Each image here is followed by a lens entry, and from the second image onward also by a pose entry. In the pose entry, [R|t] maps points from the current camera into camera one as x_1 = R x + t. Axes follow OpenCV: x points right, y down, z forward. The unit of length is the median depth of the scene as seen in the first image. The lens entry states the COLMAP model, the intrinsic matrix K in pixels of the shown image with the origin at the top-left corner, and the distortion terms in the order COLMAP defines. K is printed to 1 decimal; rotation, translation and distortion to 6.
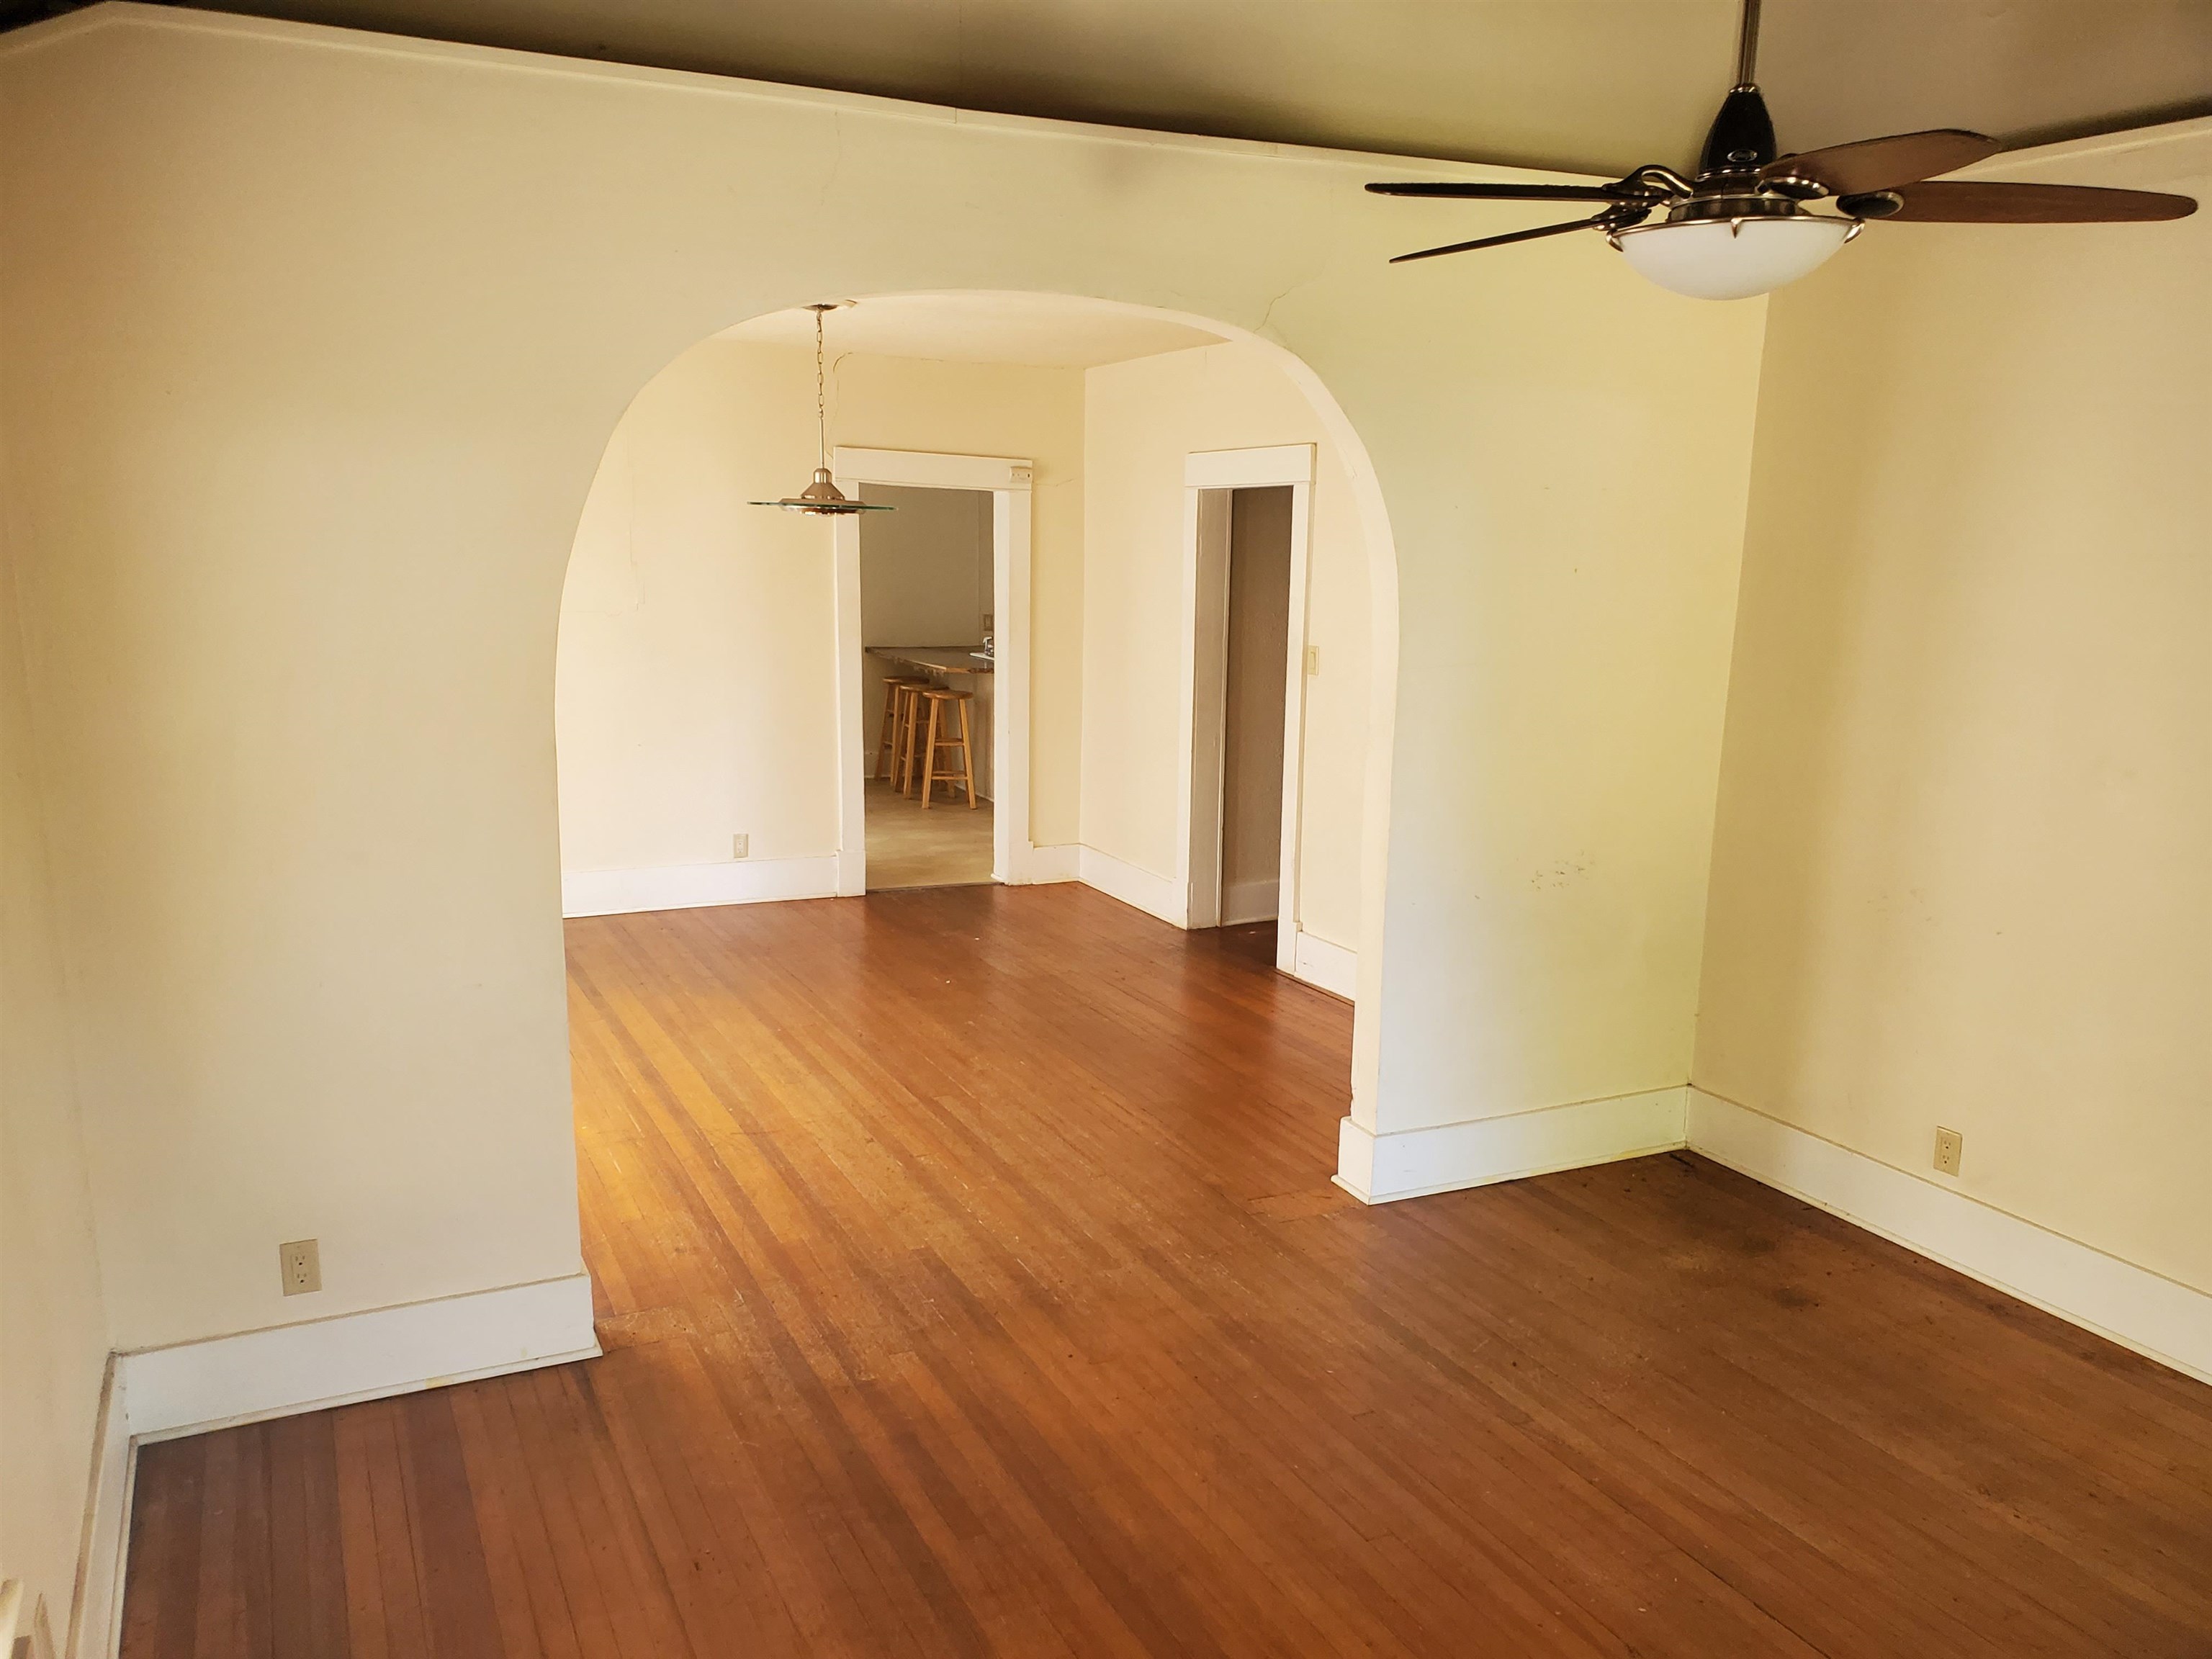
lens RADIAL K [[1728.4, 0, 1103.6], [0, 1728.4, 831.4], [0, 0, 1]] dist [0.033607, -0.021385]
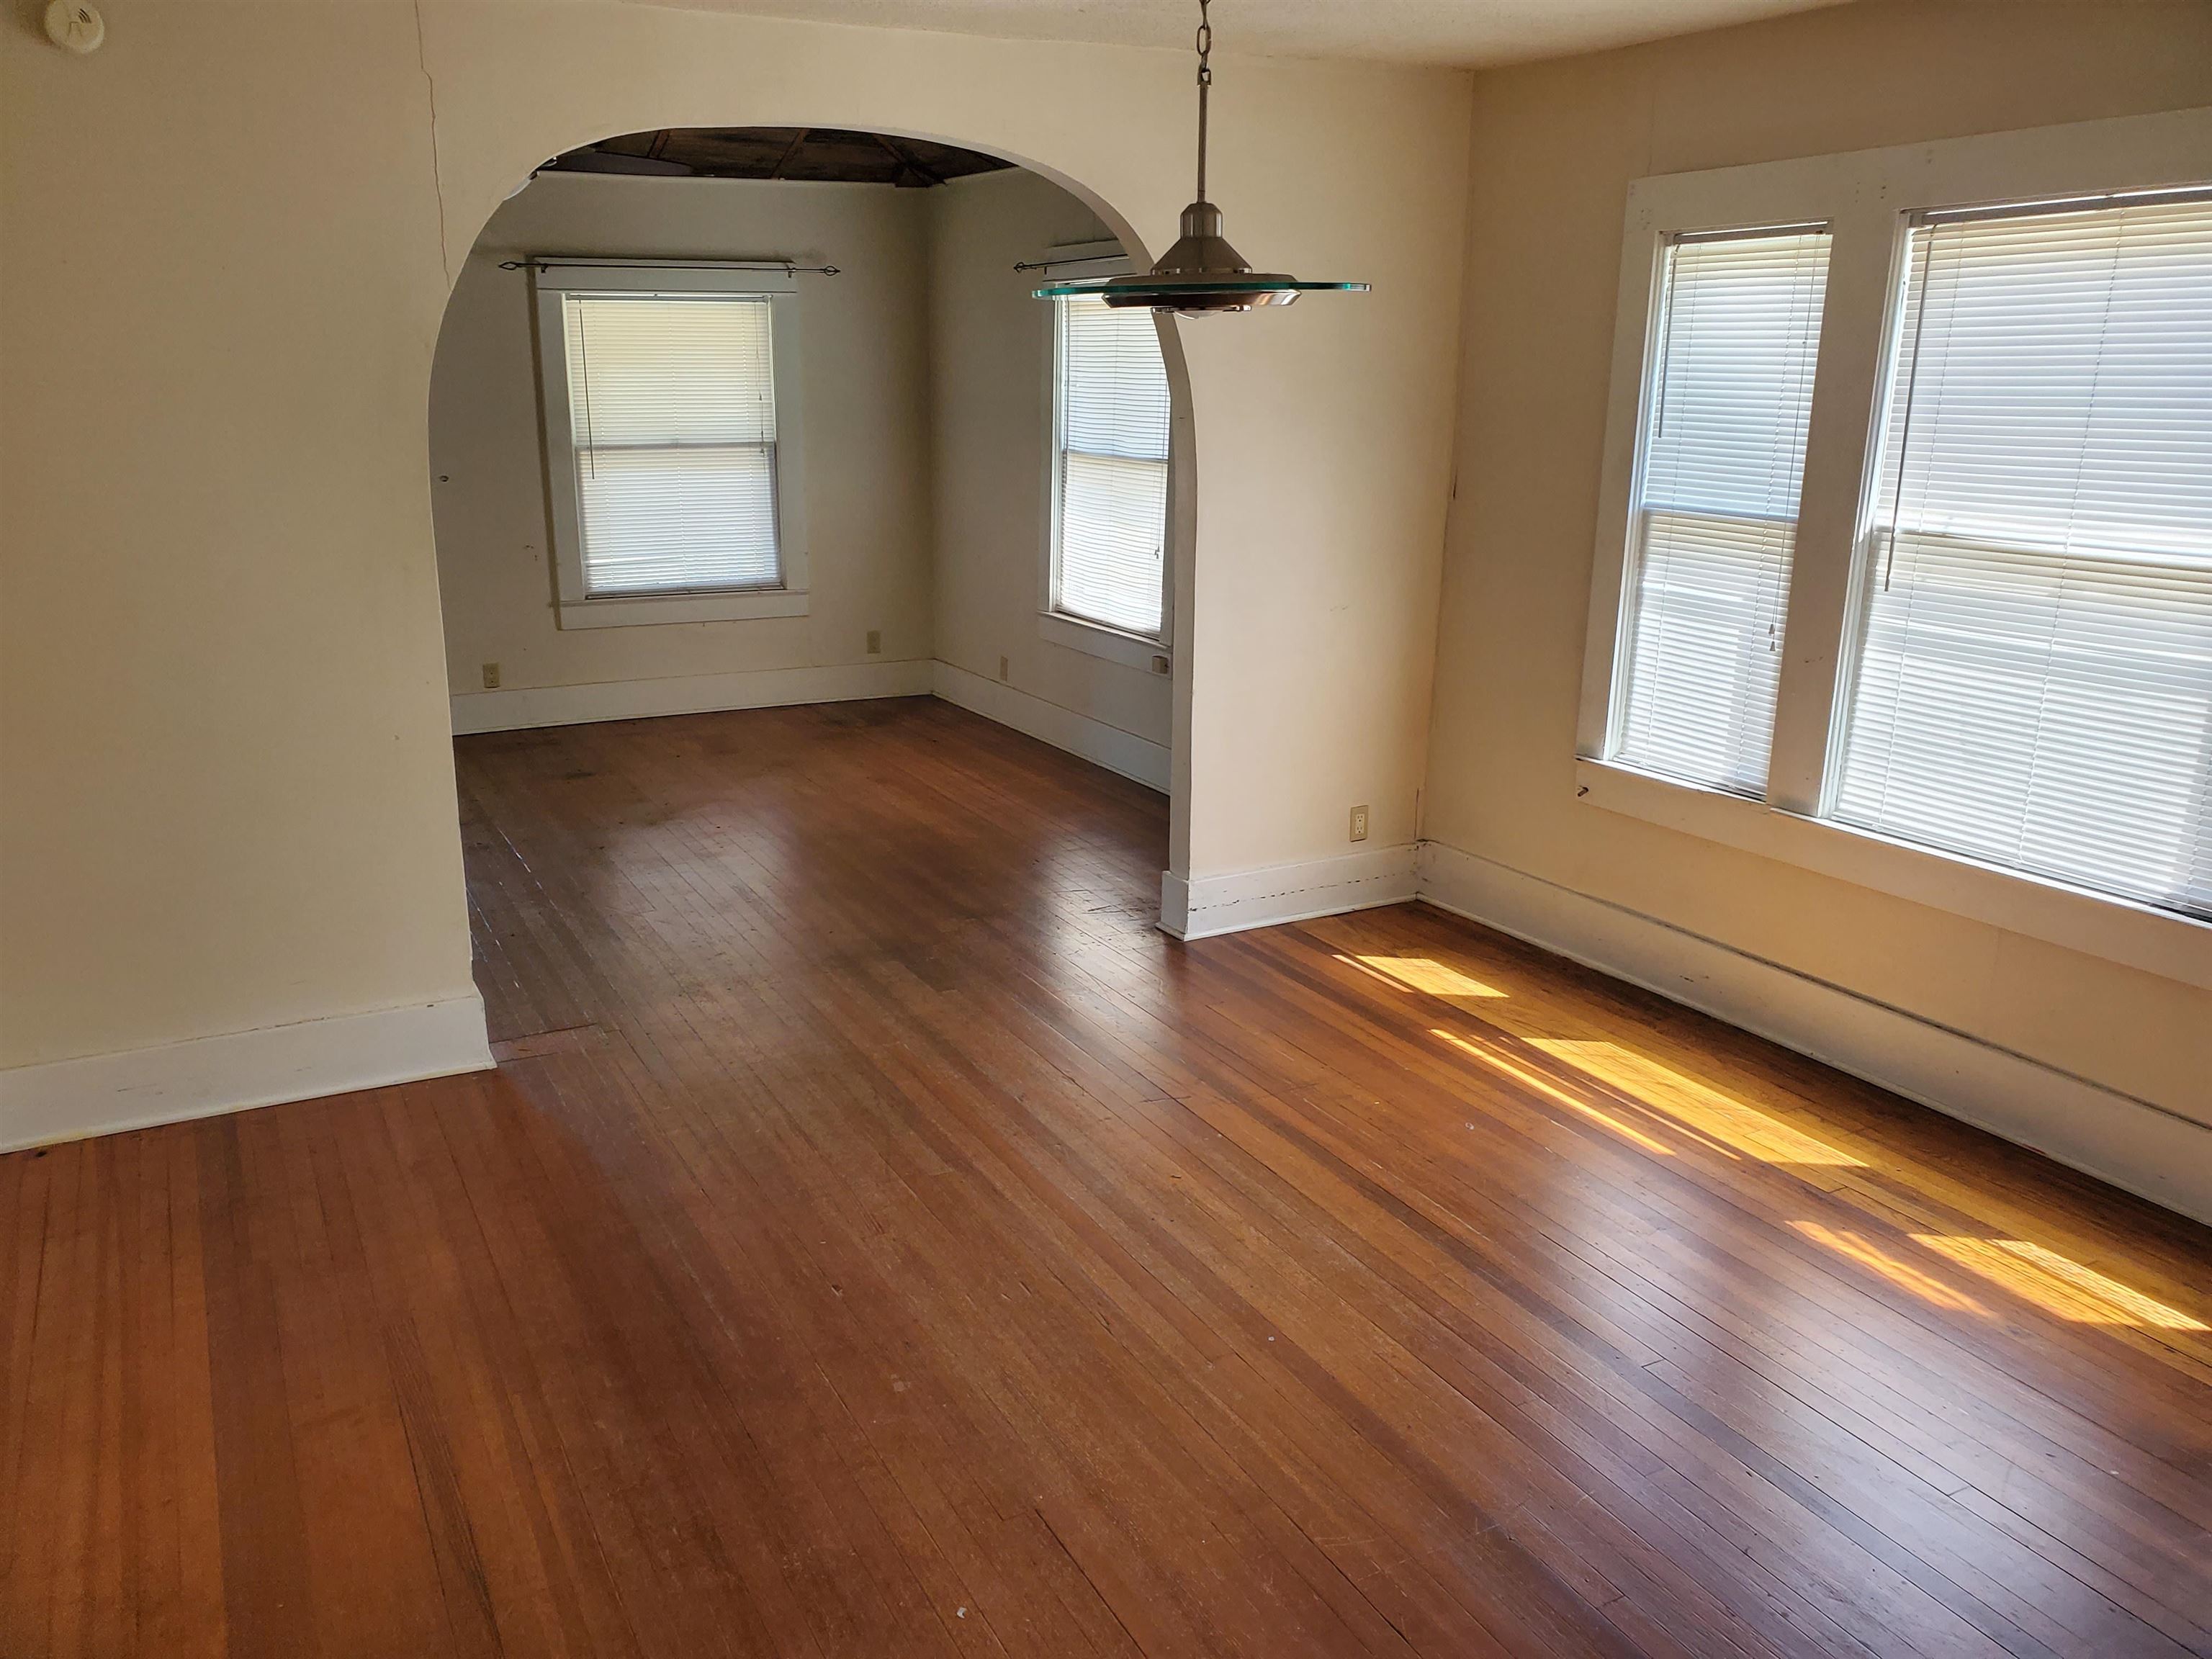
lens RADIAL K [[1728.4, 0, 1096.1], [0, 1728.4, 825.4], [0, 0, 1]] dist [0.033607, -0.021385]
pose [[-0.999399, -0.004541, -0.034380, -0.140317], [-0.019269, 0.896976, 0.441658, -0.301008], [0.028833, 0.442055, -0.896524, 1.673840]]
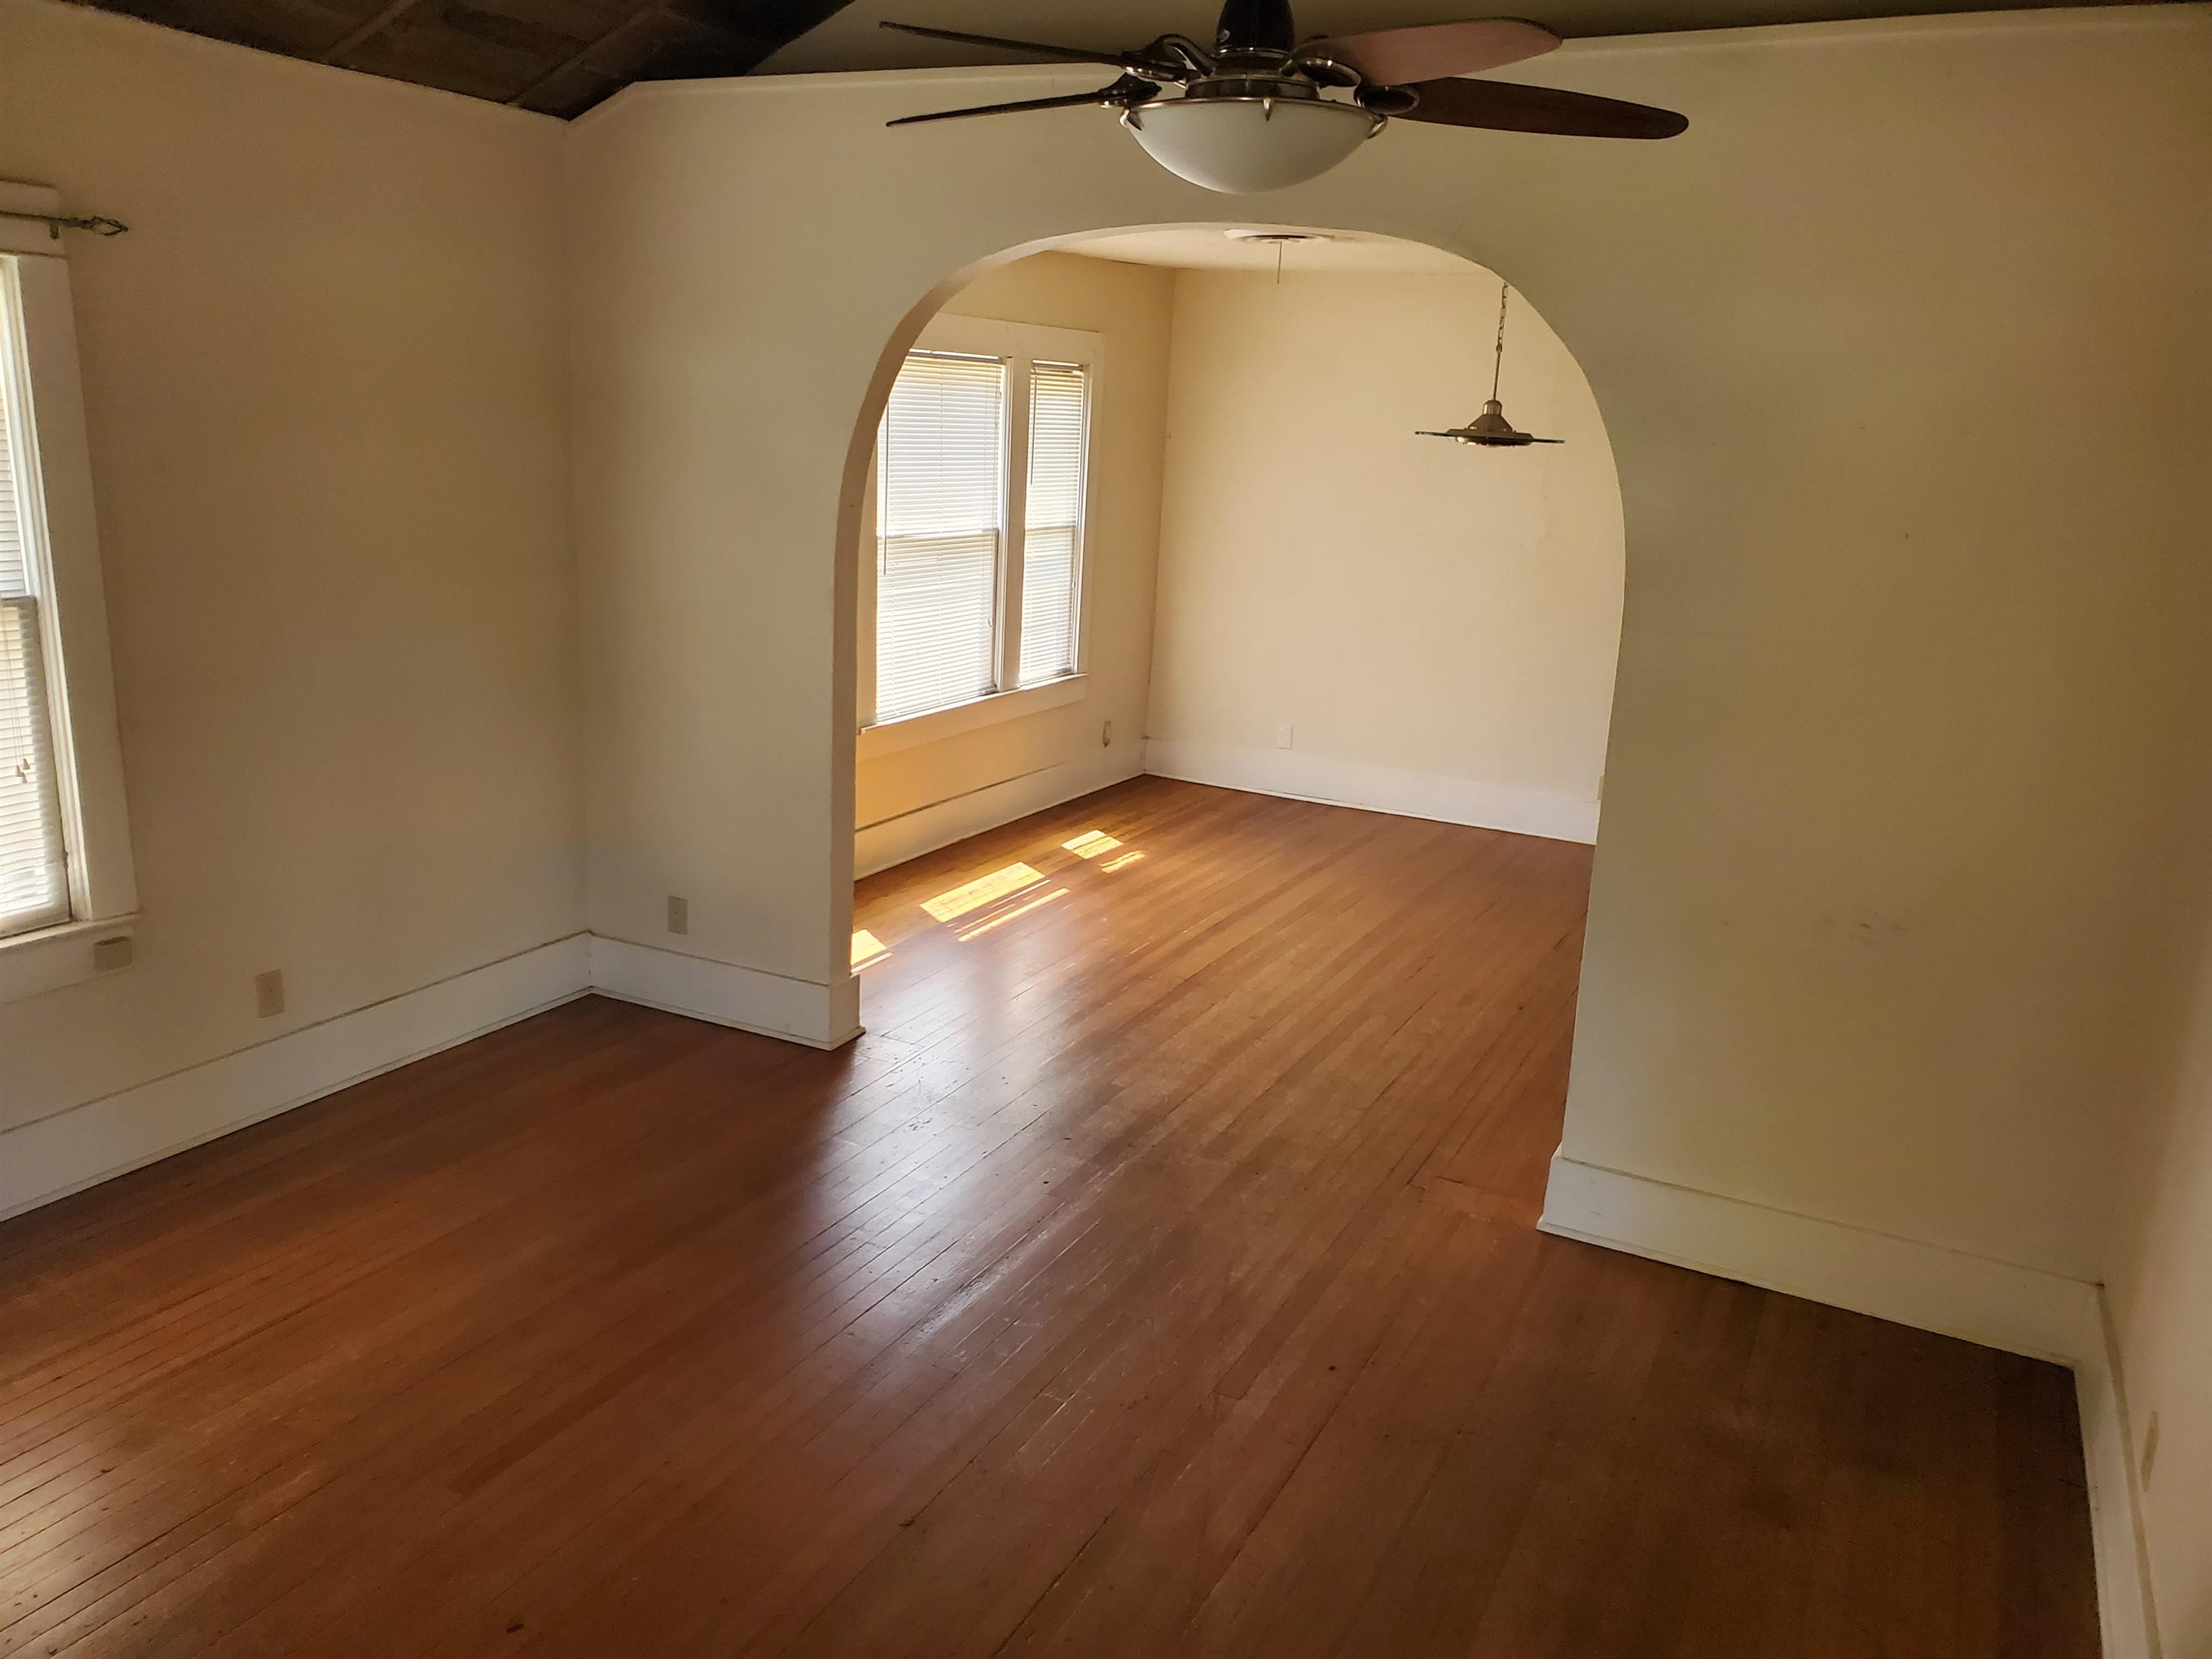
lens RADIAL K [[1728.4, 0, 1123.0], [0, 1728.4, 819.0], [0, 0, 1]] dist [0.033607, -0.021385]
pose [[0.628124, 0.201627, -0.751536, 0.594434], [-0.195886, 0.975712, 0.098051, -0.031373], [0.753053, 0.085627, 0.652364, 0.224052]]
